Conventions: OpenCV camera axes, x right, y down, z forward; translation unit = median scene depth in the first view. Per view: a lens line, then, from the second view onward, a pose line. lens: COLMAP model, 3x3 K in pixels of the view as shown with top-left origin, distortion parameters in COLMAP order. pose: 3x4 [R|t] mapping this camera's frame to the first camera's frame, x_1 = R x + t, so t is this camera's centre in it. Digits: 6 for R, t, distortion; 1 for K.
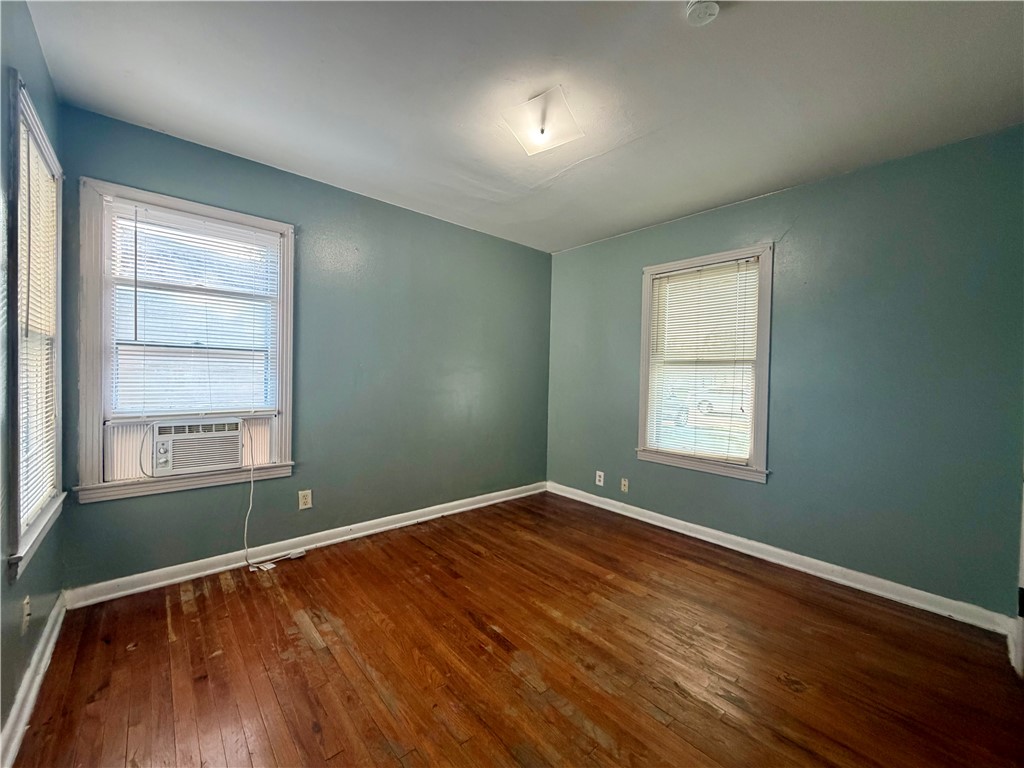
lens RADIAL K [[412.2, 0, 512.7], [0, 412.2, 381.9], [0, 0, 1]] dist [-0.000775, -0.000138]
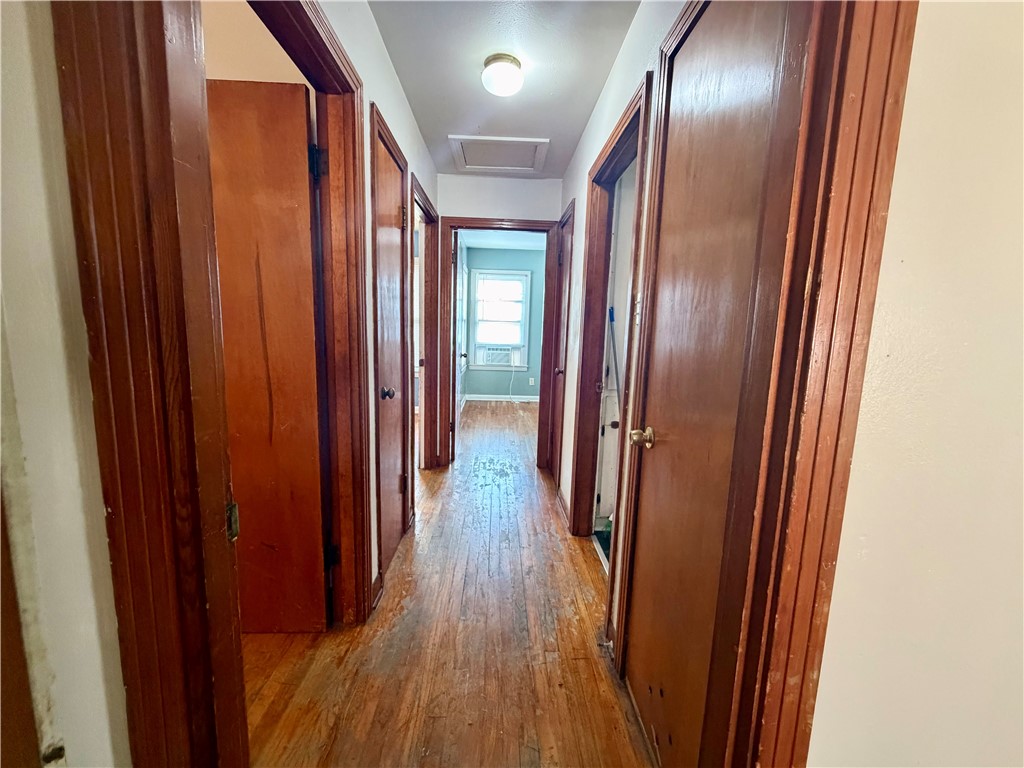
lens RADIAL K [[412.2, 0, 511.8], [0, 412.2, 383.8], [0, 0, 1]] dist [-0.000775, -0.000138]
pose [[0.770903, 0.099759, -0.629092, 1.125949], [-0.031551, 0.992427, 0.118713, 0.006762], [0.636171, -0.071668, 0.768213, -1.149478]]
